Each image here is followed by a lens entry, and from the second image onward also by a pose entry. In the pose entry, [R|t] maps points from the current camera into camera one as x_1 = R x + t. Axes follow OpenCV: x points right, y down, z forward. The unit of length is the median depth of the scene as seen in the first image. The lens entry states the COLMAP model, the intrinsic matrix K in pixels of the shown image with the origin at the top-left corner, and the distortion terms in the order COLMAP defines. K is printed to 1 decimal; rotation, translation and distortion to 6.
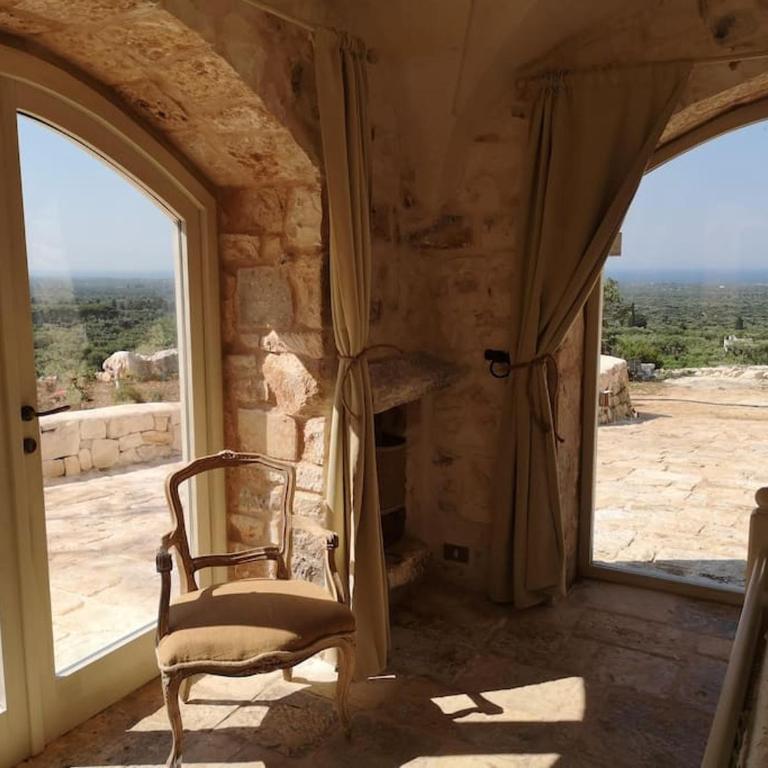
lens RADIAL K [[778.9, 0, 385.4], [0, 778.9, 385.2], [0, 0, 1]] dist [0.075111, -0.092165]
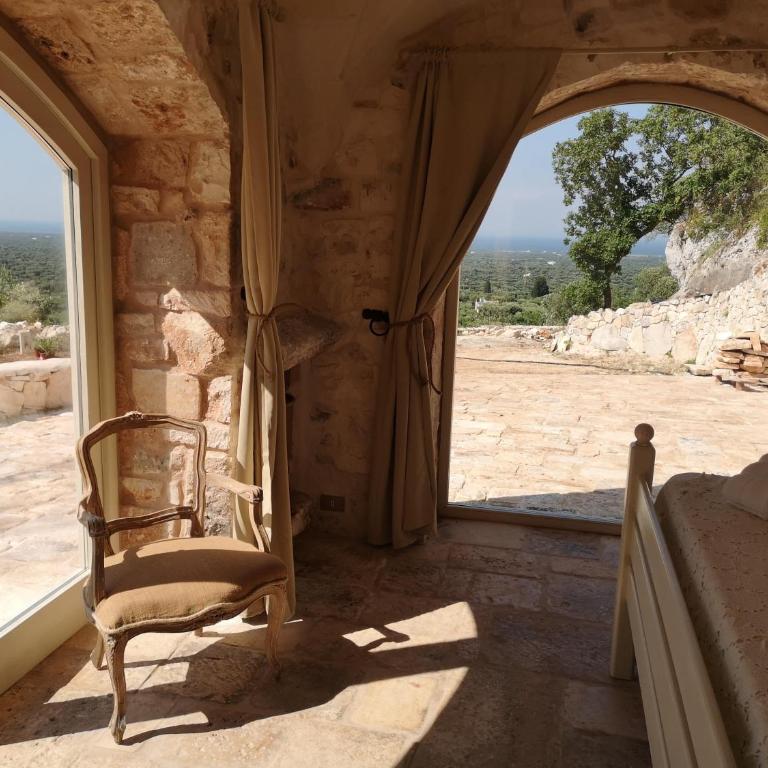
lens RADIAL K [[778.9, 0, 385.4], [0, 778.9, 385.2], [0, 0, 1]] dist [0.075111, -0.092165]
pose [[0.958494, -0.025537, 0.283968, -0.172644], [0.011230, 0.998589, 0.051896, 0.003313], [-0.284892, -0.046553, 0.957428, -0.022536]]
